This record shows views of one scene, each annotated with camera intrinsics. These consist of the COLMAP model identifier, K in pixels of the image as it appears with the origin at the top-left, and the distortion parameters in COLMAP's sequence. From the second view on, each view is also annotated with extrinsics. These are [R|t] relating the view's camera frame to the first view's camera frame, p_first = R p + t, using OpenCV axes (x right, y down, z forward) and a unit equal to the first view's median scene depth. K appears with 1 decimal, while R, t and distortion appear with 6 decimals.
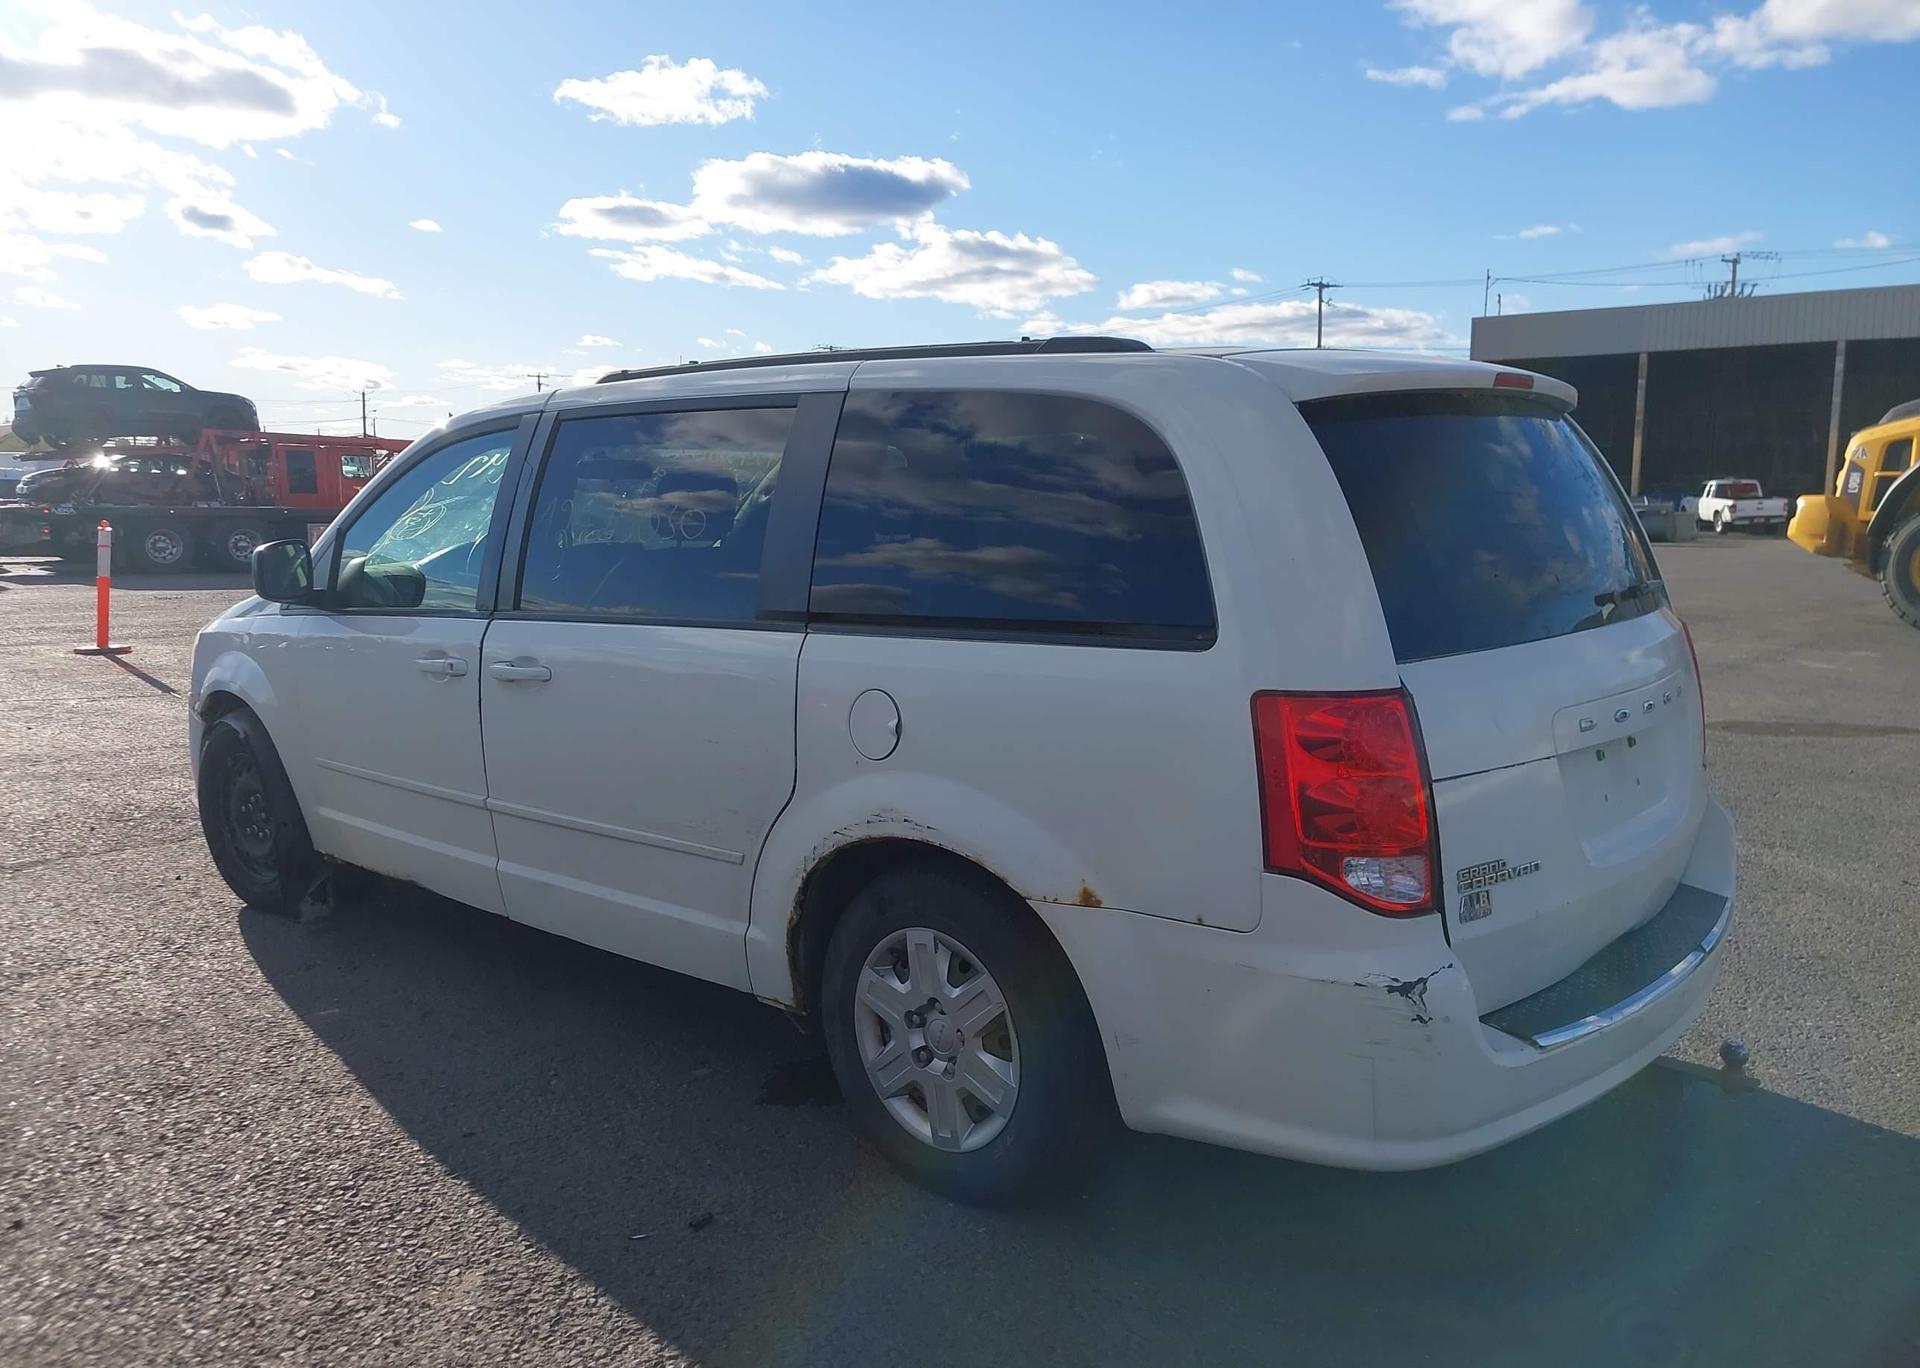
lens RADIAL K [[1503.9, 0, 955.0], [0, 1503.9, 742.4], [0, 0, 1]] dist [0.050218, -0.056808]
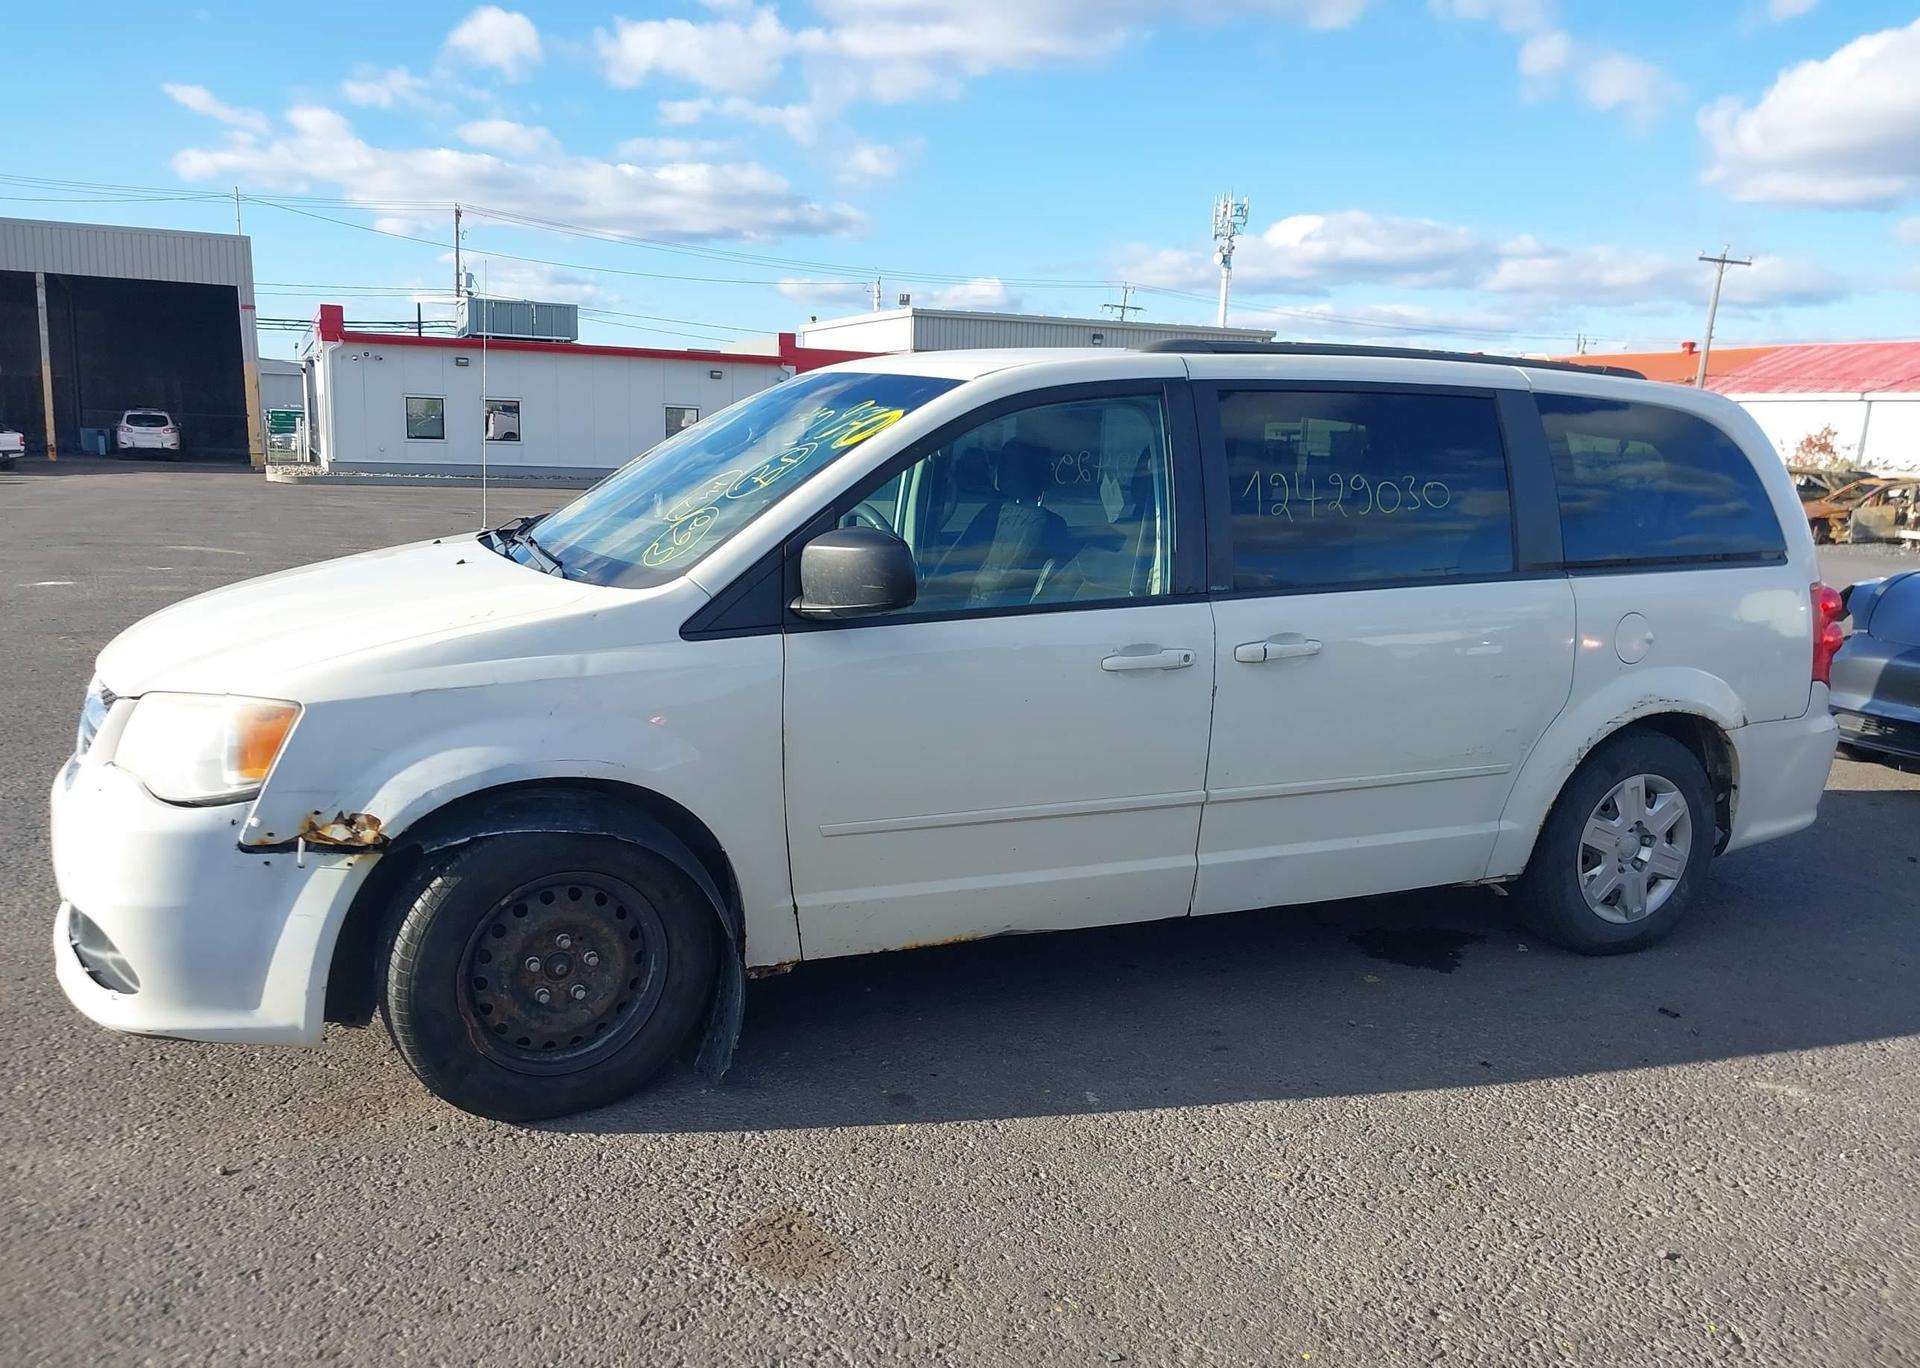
lens RADIAL K [[1503.9, 0, 955.0], [0, 1503.9, 742.4], [0, 0, 1]] dist [0.050218, -0.056808]
pose [[0.407978, -0.166230, 0.897731, -1.520956], [0.124936, 0.984200, 0.125463, -0.164782], [-0.904403, 0.060972, 0.422300, 0.933532]]
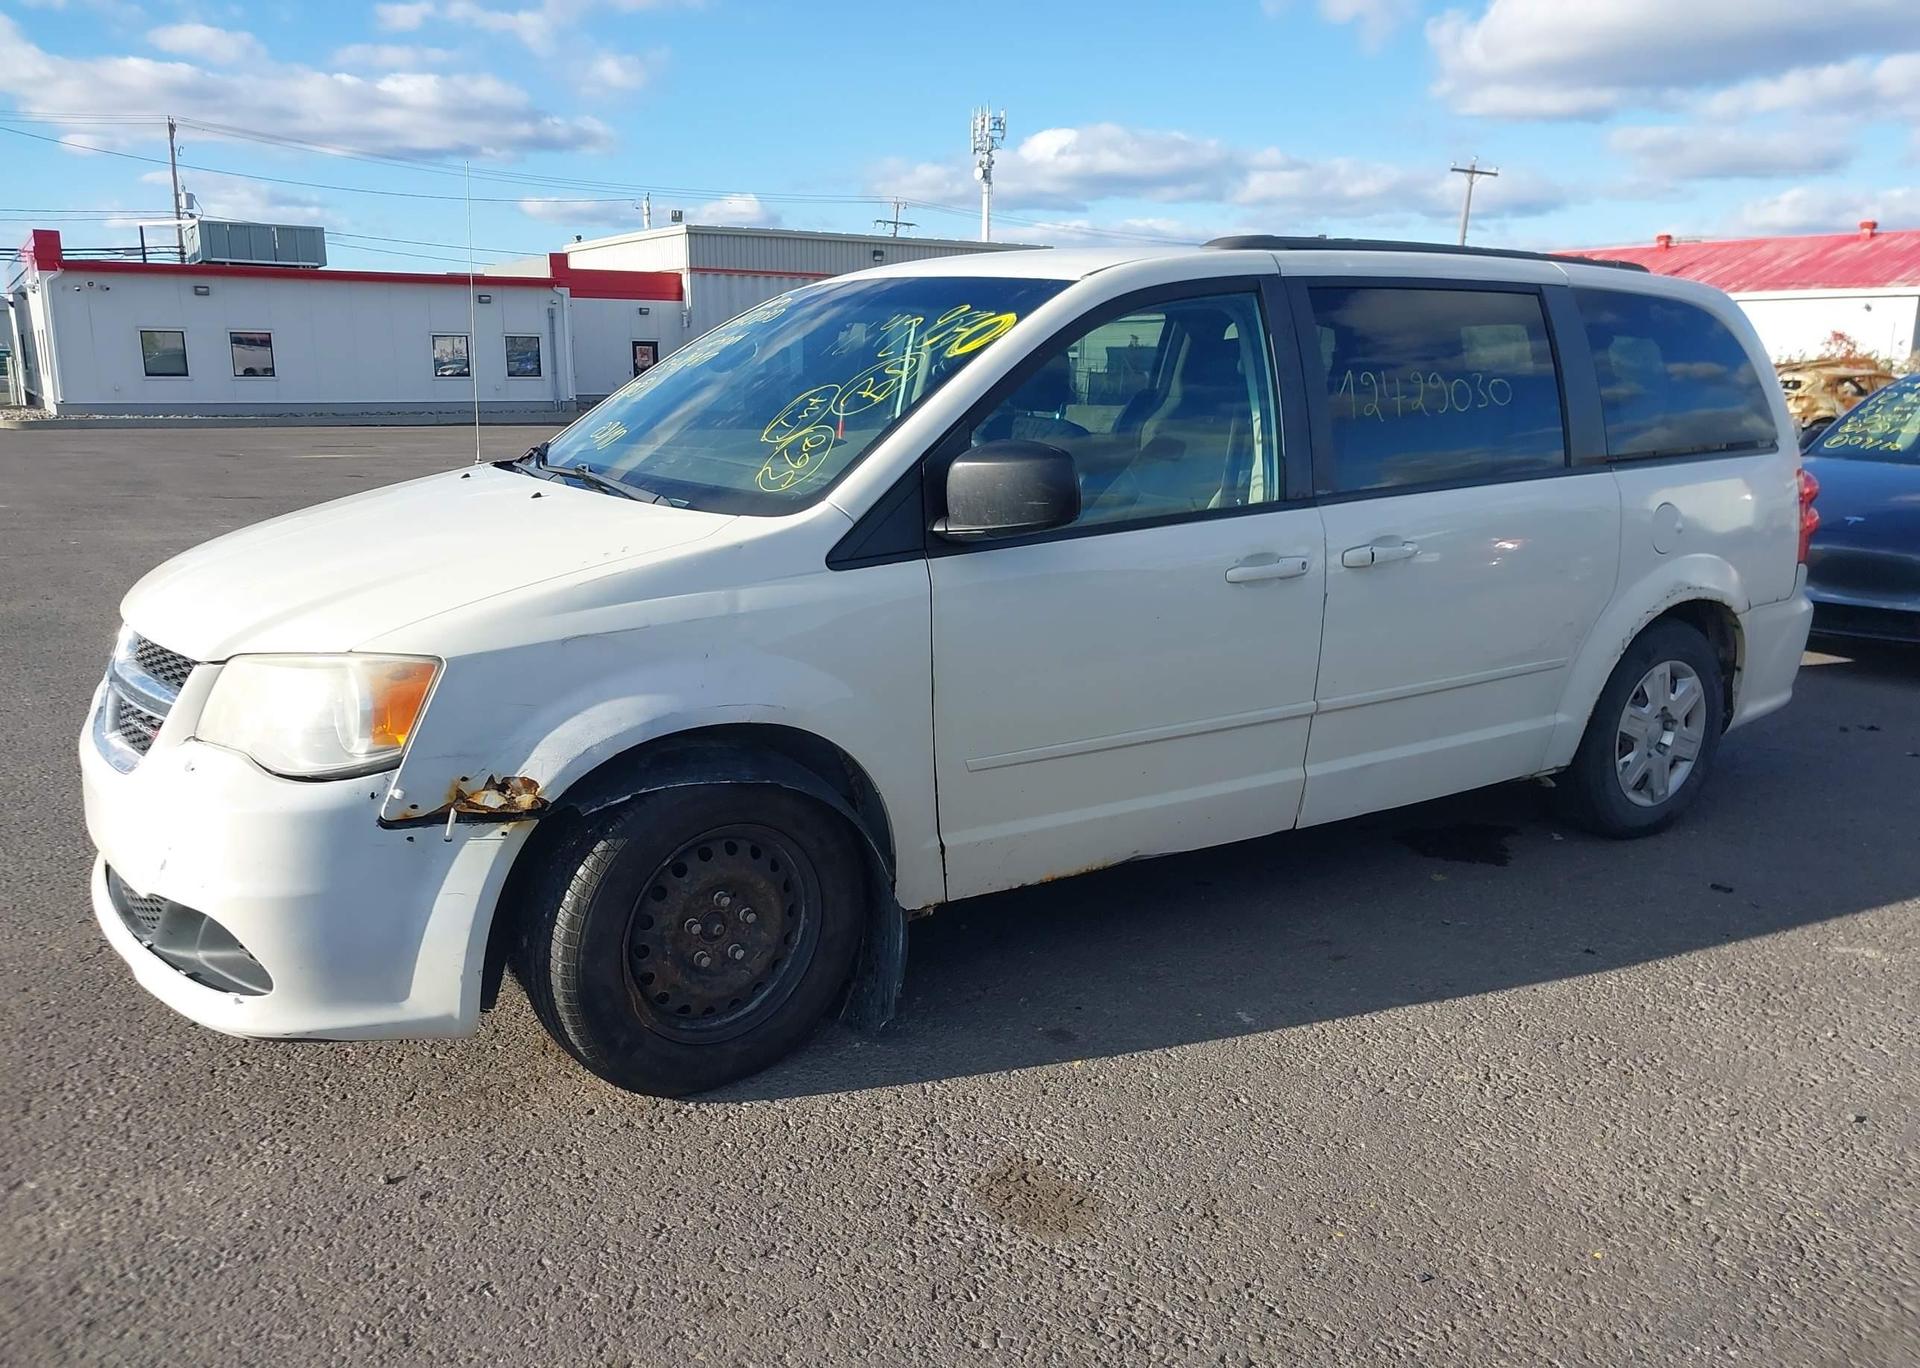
lens RADIAL K [[1503.9, 0, 955.0], [0, 1503.9, 742.4], [0, 0, 1]] dist [0.050218, -0.056808]
pose [[0.263941, -0.230948, 0.936482, -1.558896], [0.158532, 0.968095, 0.194062, -0.193509], [-0.951421, 0.097242, 0.292133, 1.183330]]
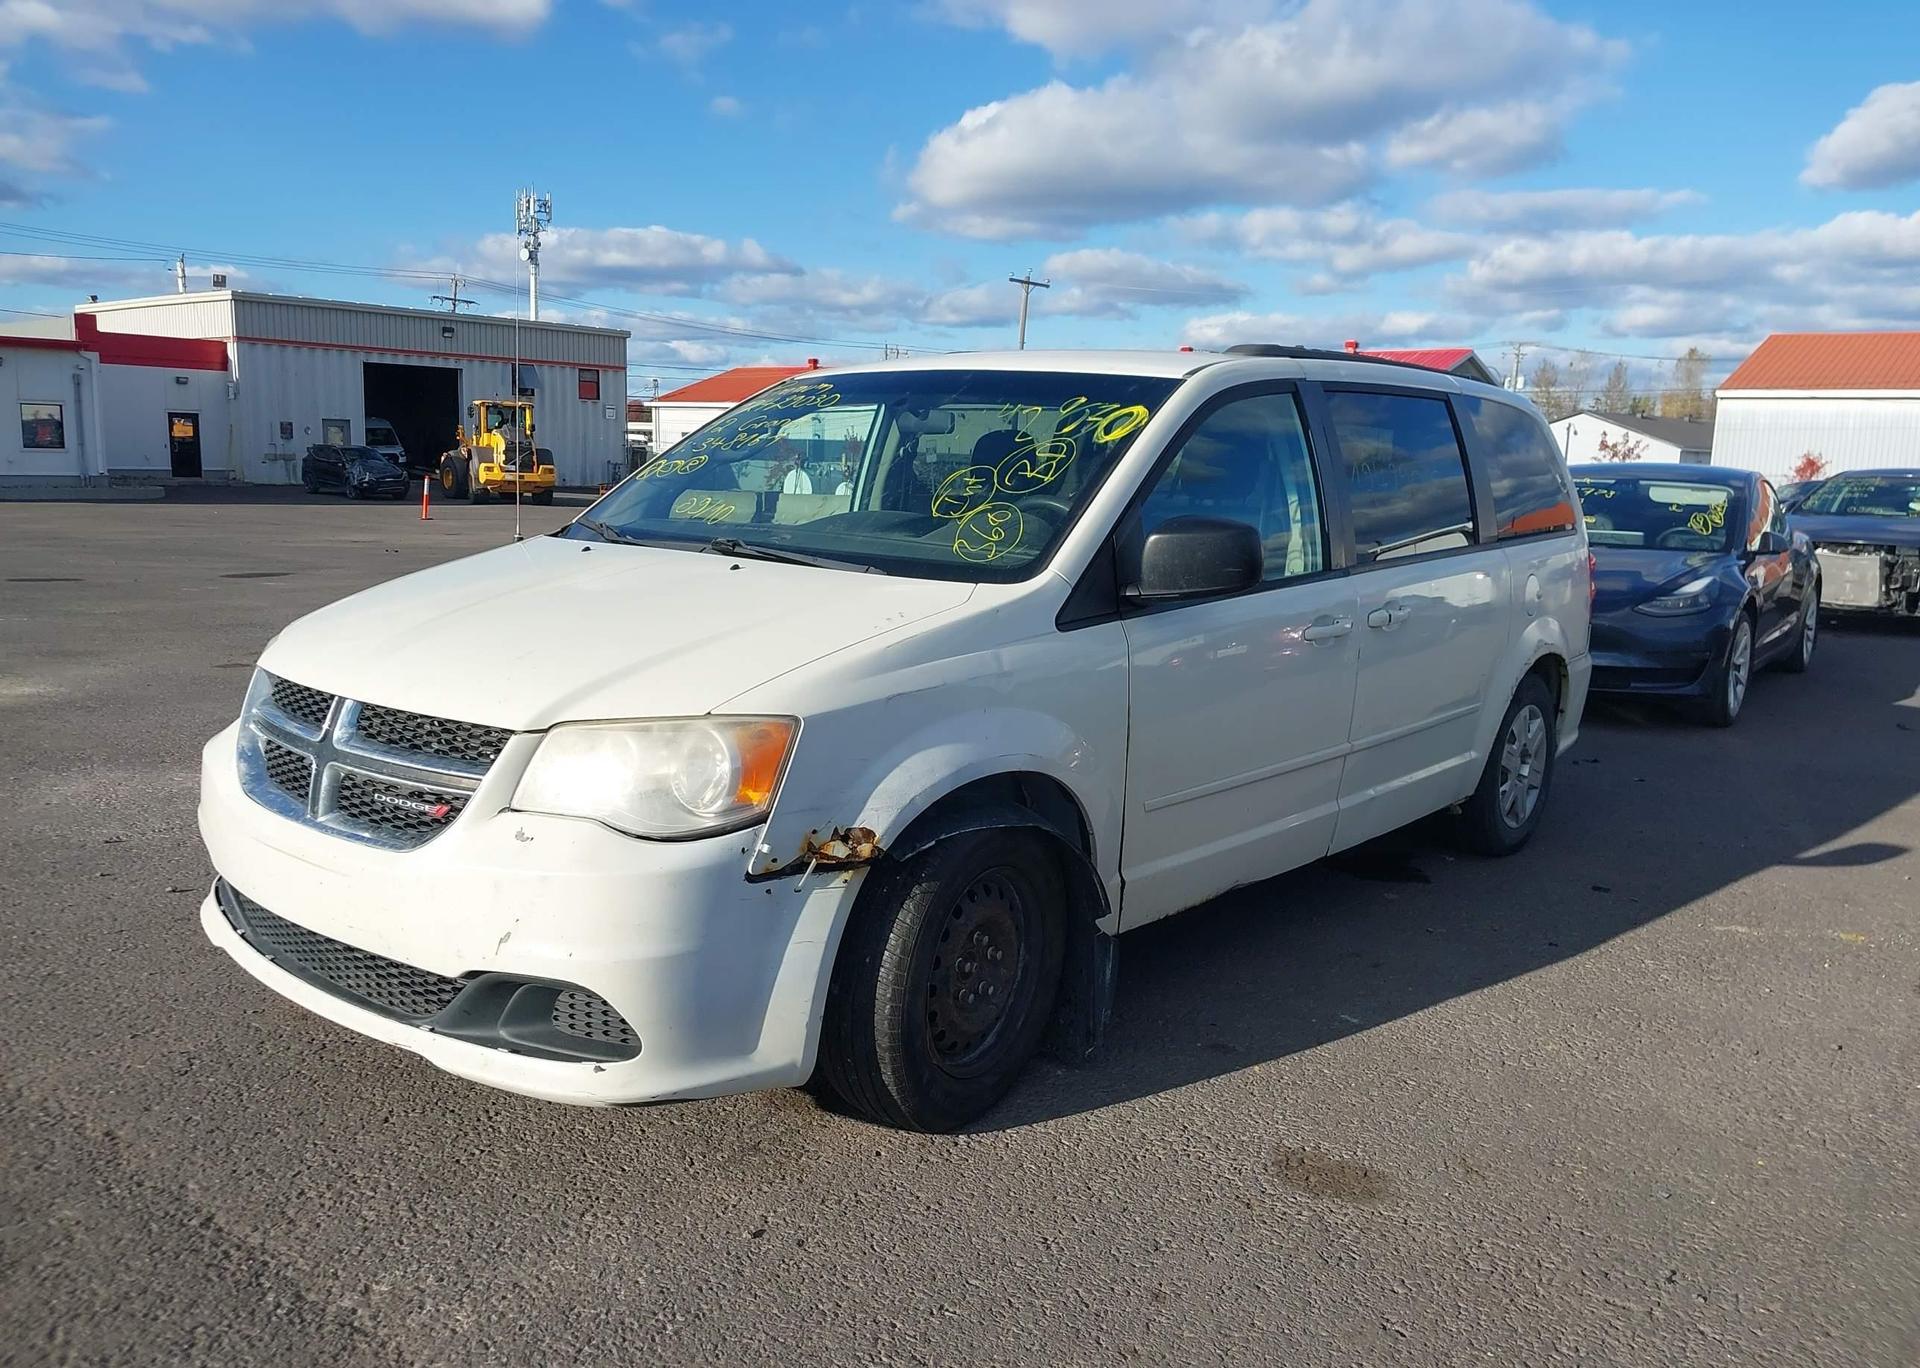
lens RADIAL K [[1503.9, 0, 955.0], [0, 1503.9, 742.4], [0, 0, 1]] dist [0.050218, -0.056808]
pose [[-0.026212, -0.183166, 0.982732, -1.702568], [0.144296, 0.972082, 0.185030, -0.255040], [-0.989187, 0.146654, 0.000950, 1.603407]]
